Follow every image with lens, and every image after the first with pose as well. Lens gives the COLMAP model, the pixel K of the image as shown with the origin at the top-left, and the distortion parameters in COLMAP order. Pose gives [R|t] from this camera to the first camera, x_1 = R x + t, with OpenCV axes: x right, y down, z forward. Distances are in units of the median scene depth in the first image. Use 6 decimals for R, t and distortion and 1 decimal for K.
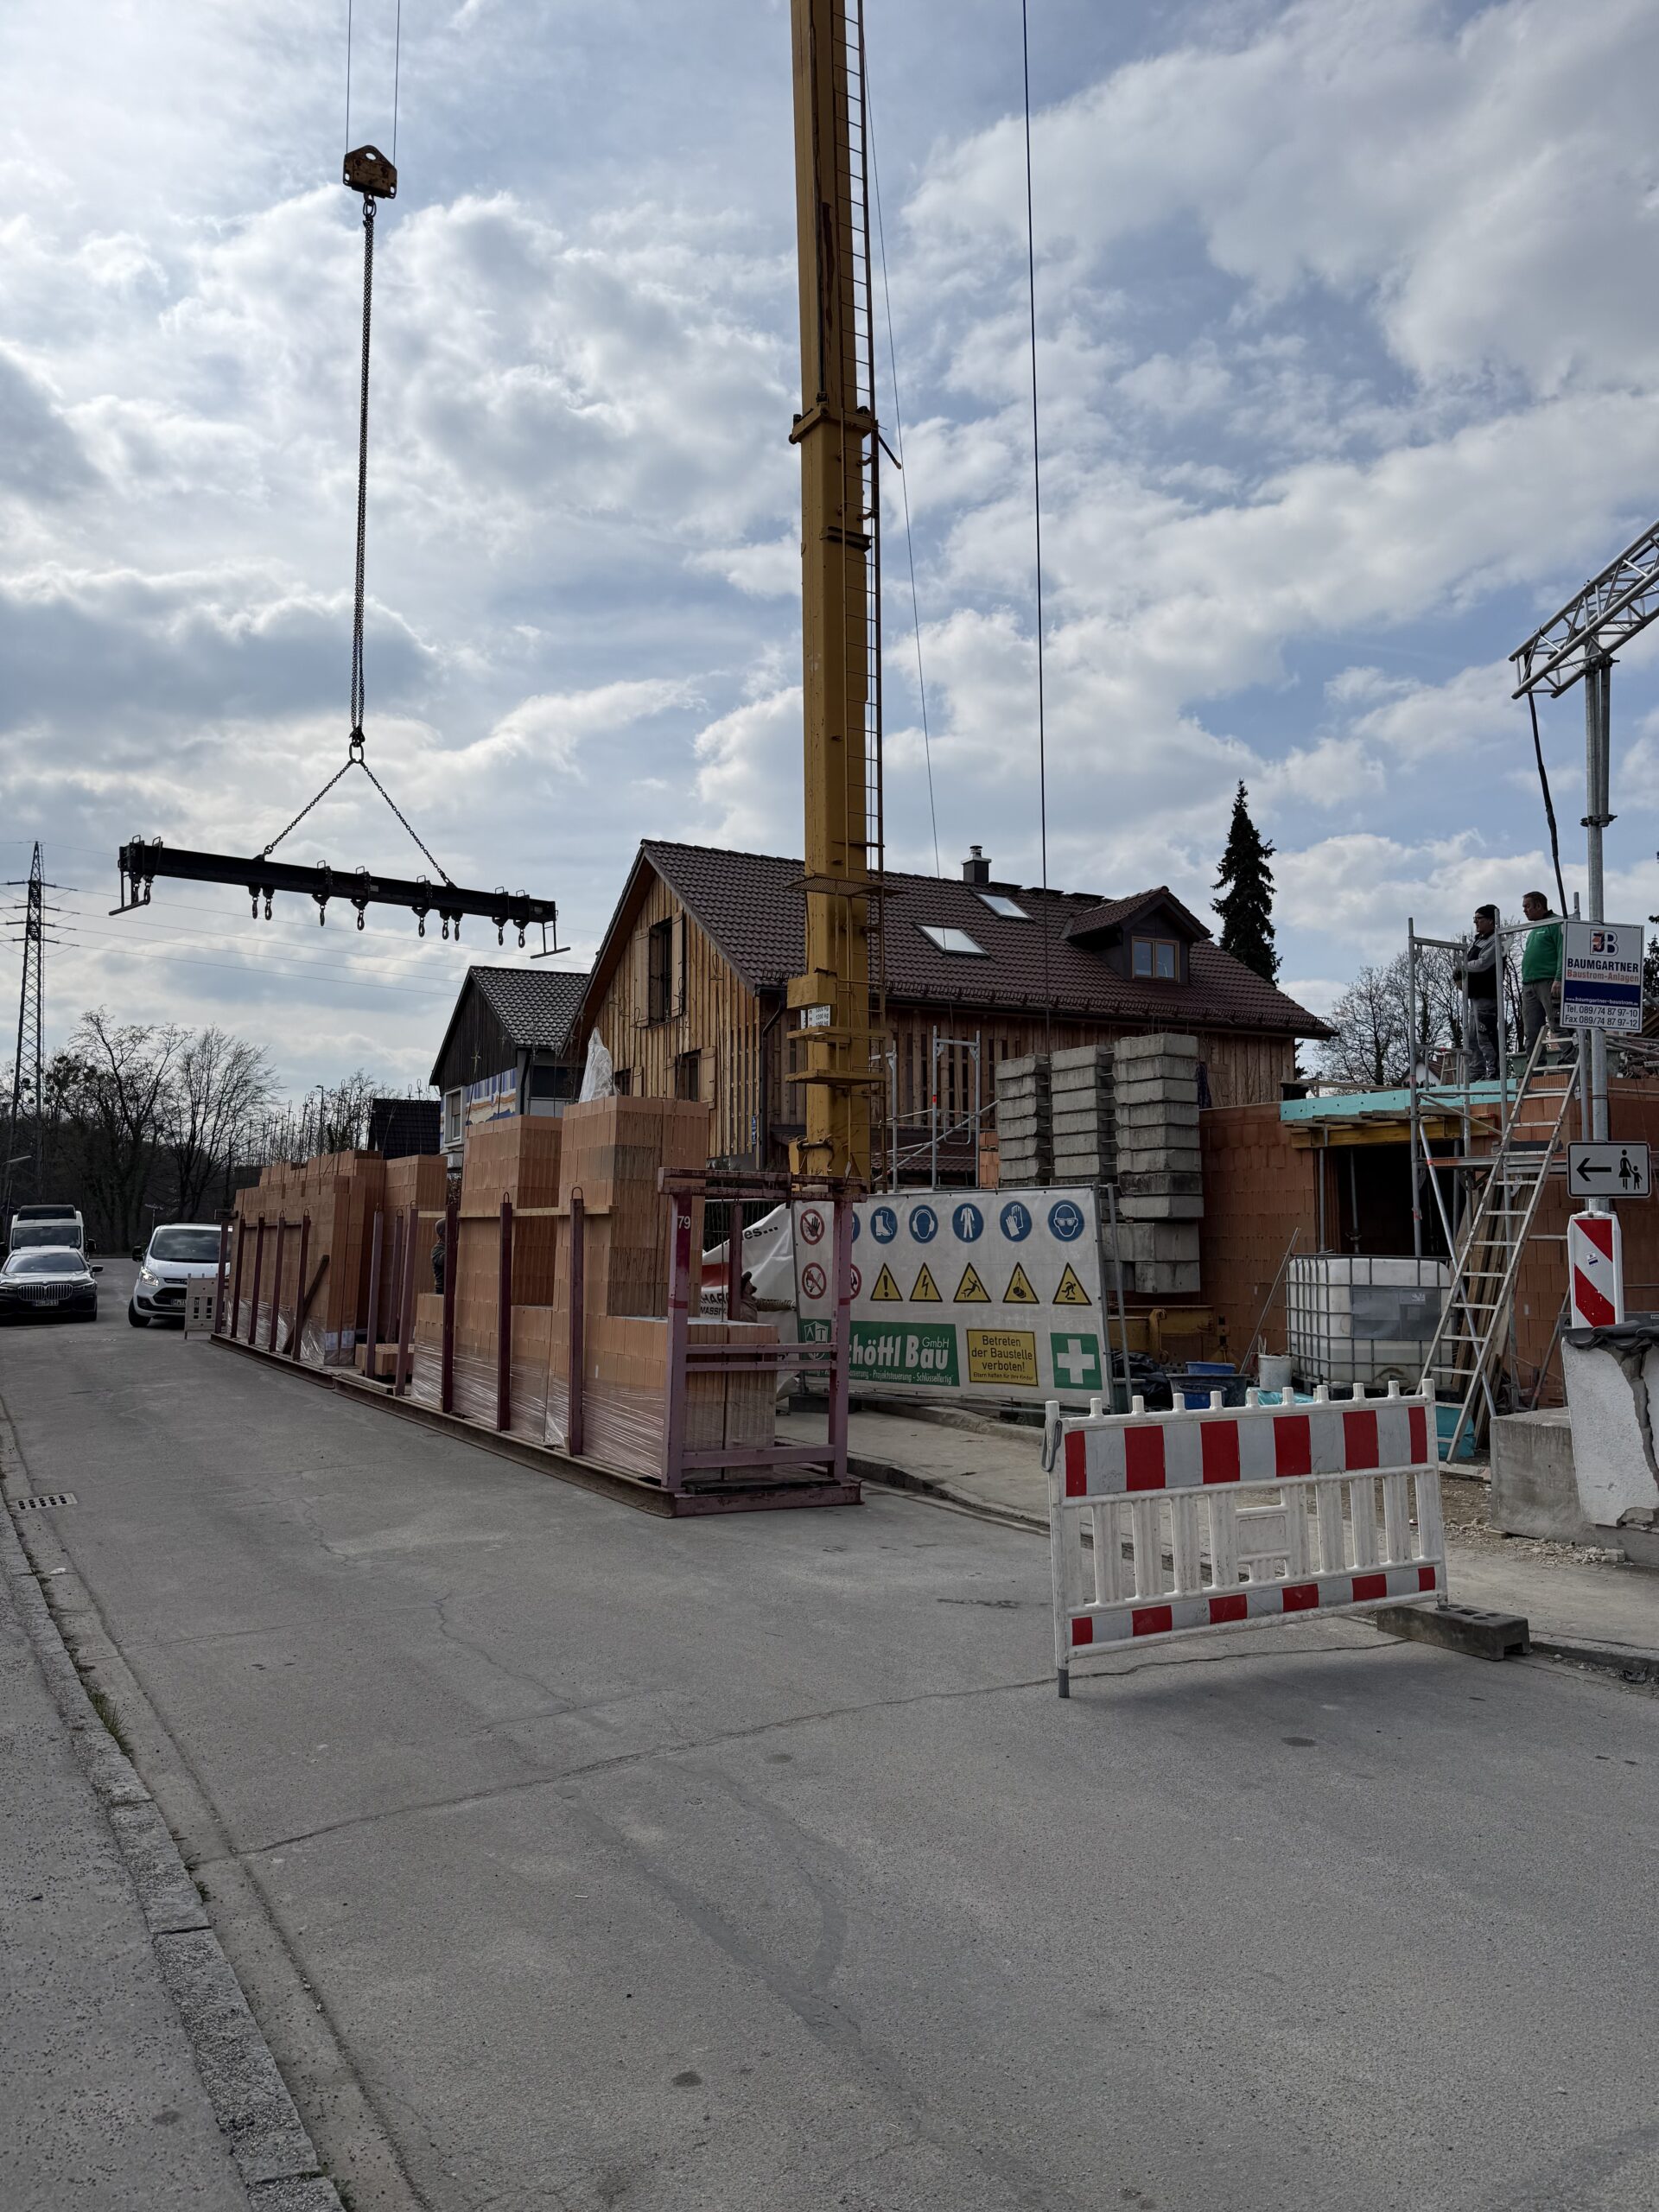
lens RADIAL K [[1543.5, 0, 837.4], [0, 1543.5, 1106.0], [0, 0, 1]] dist [0.194928, -0.427273]
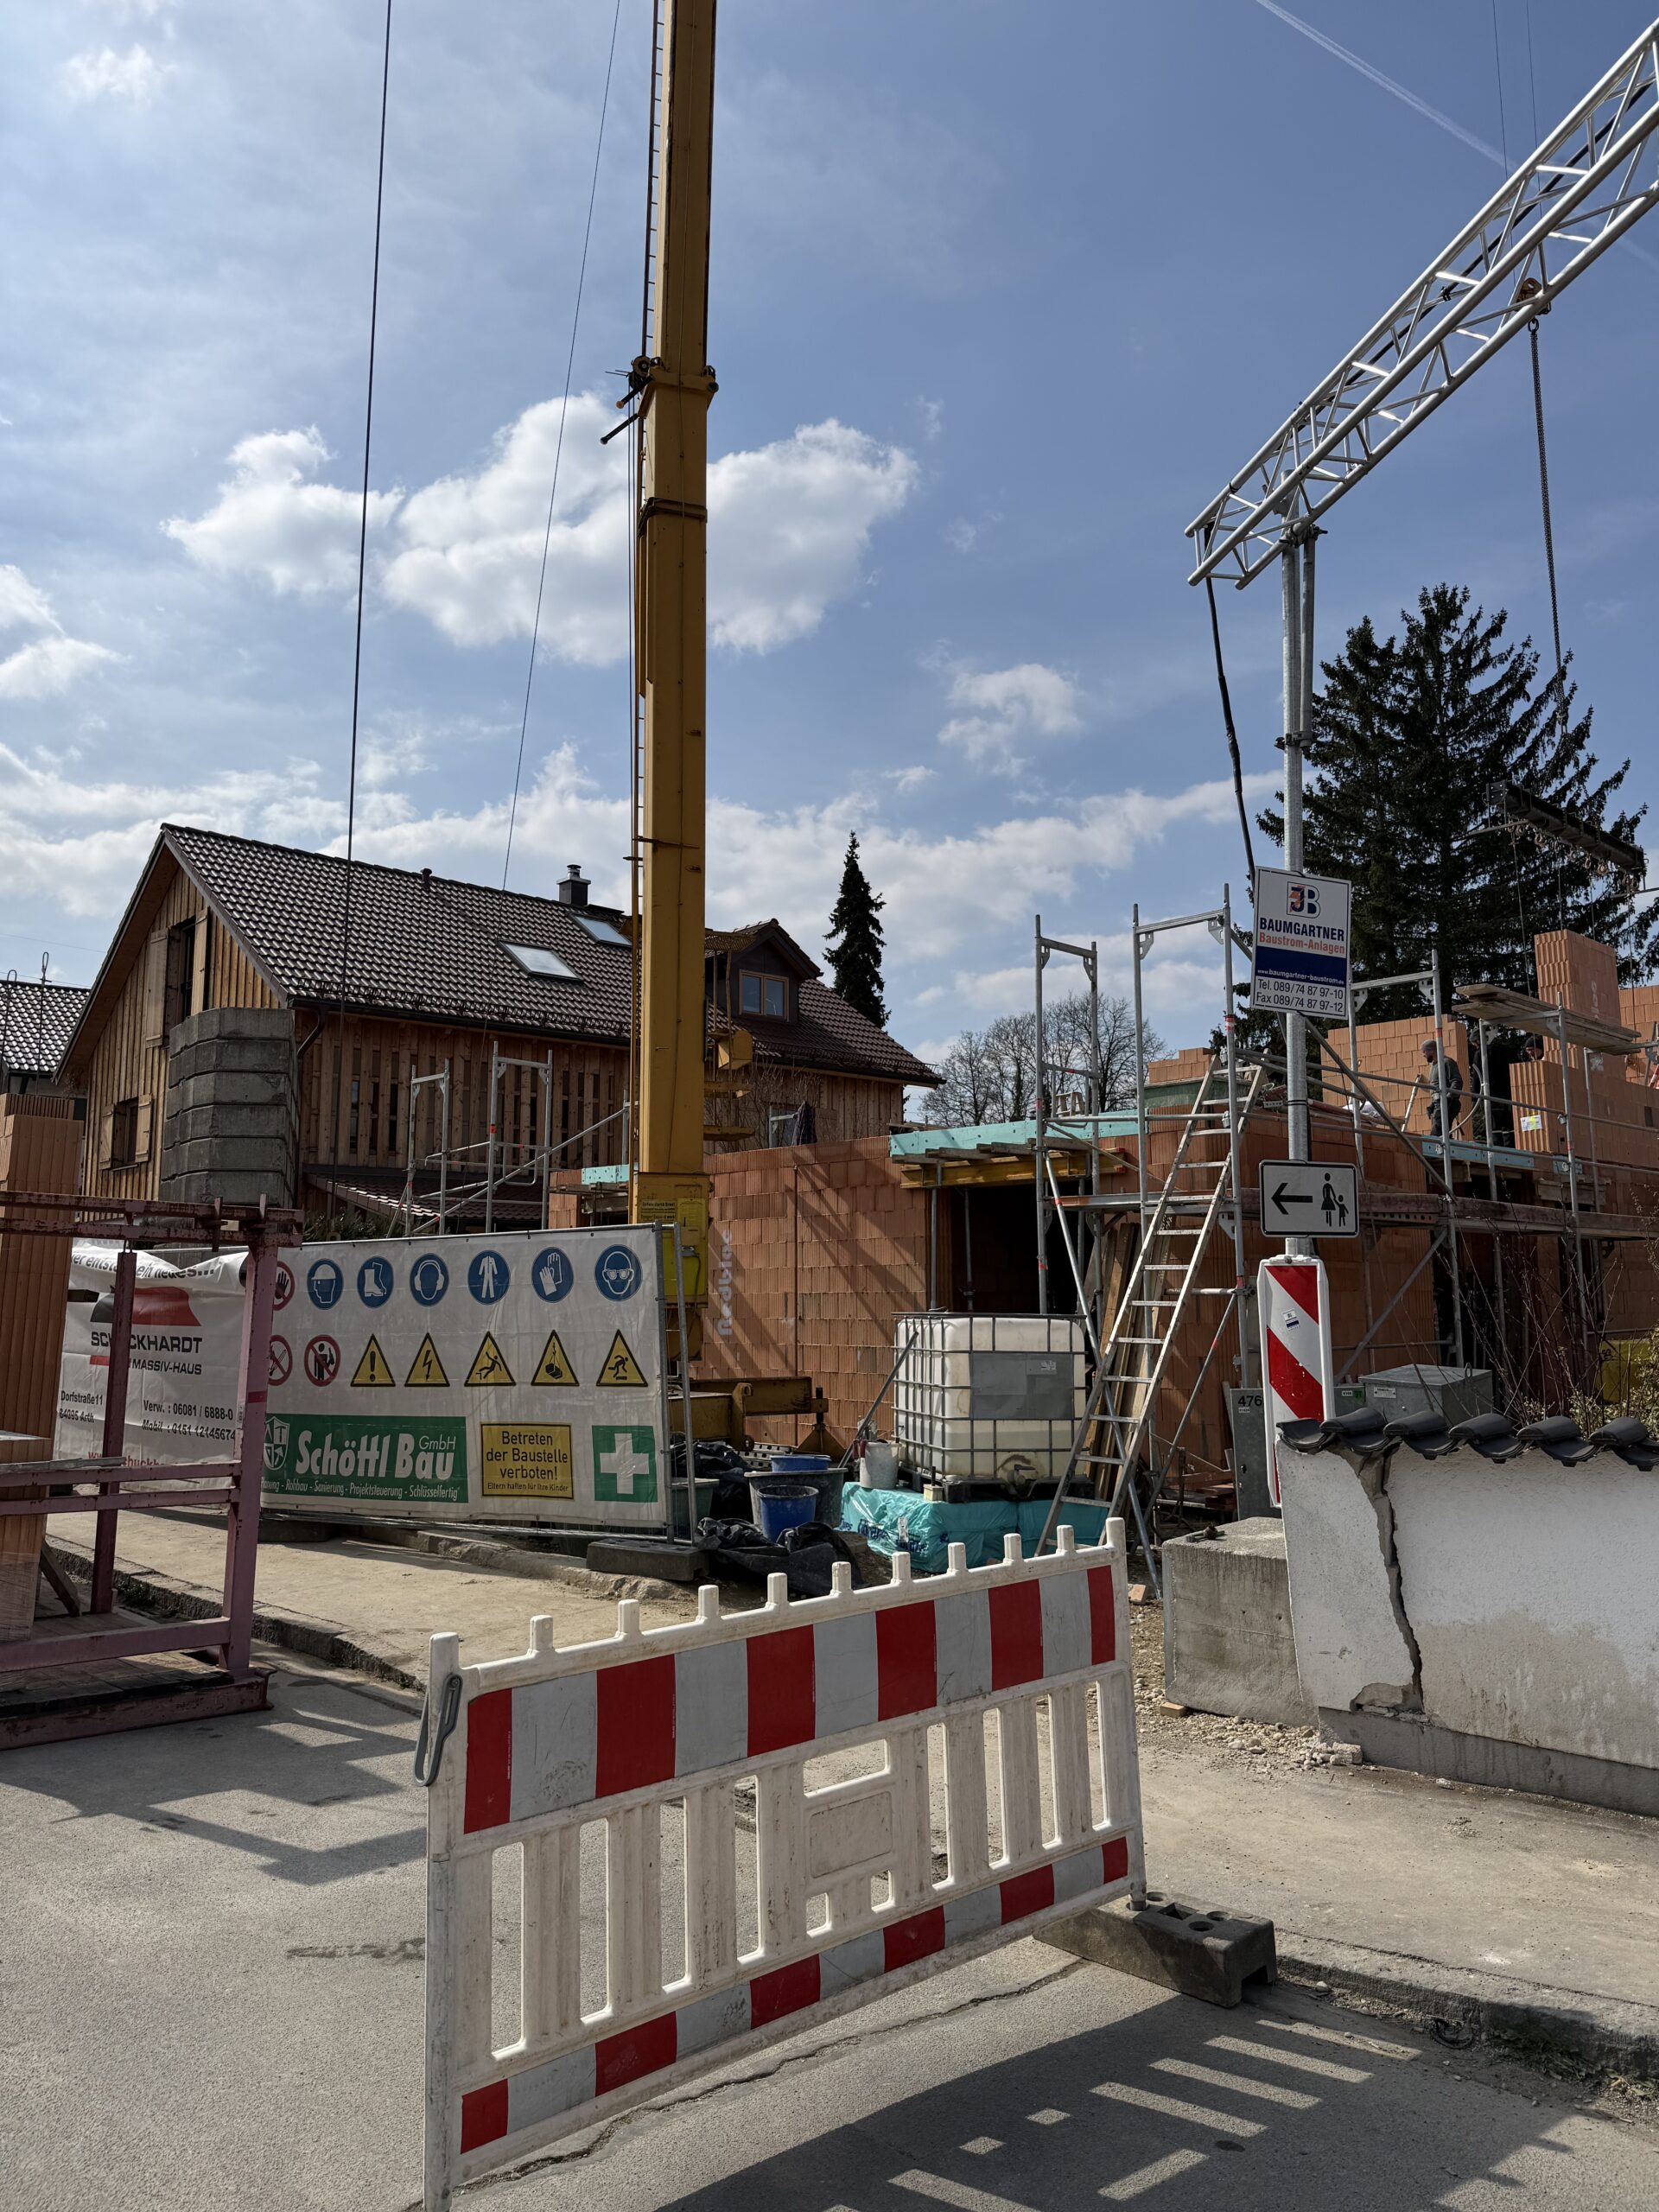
lens RADIAL K [[1545.0, 0, 847.5], [0, 1545.0, 1088.0], [0, 0, 1]] dist [0.149532, -0.256479]
pose [[0.968500, 0.029171, 0.247298, 0.062267], [-0.016925, 0.998529, -0.051503, 0.020247], [-0.248437, 0.045695, 0.967570, 0.227964]]
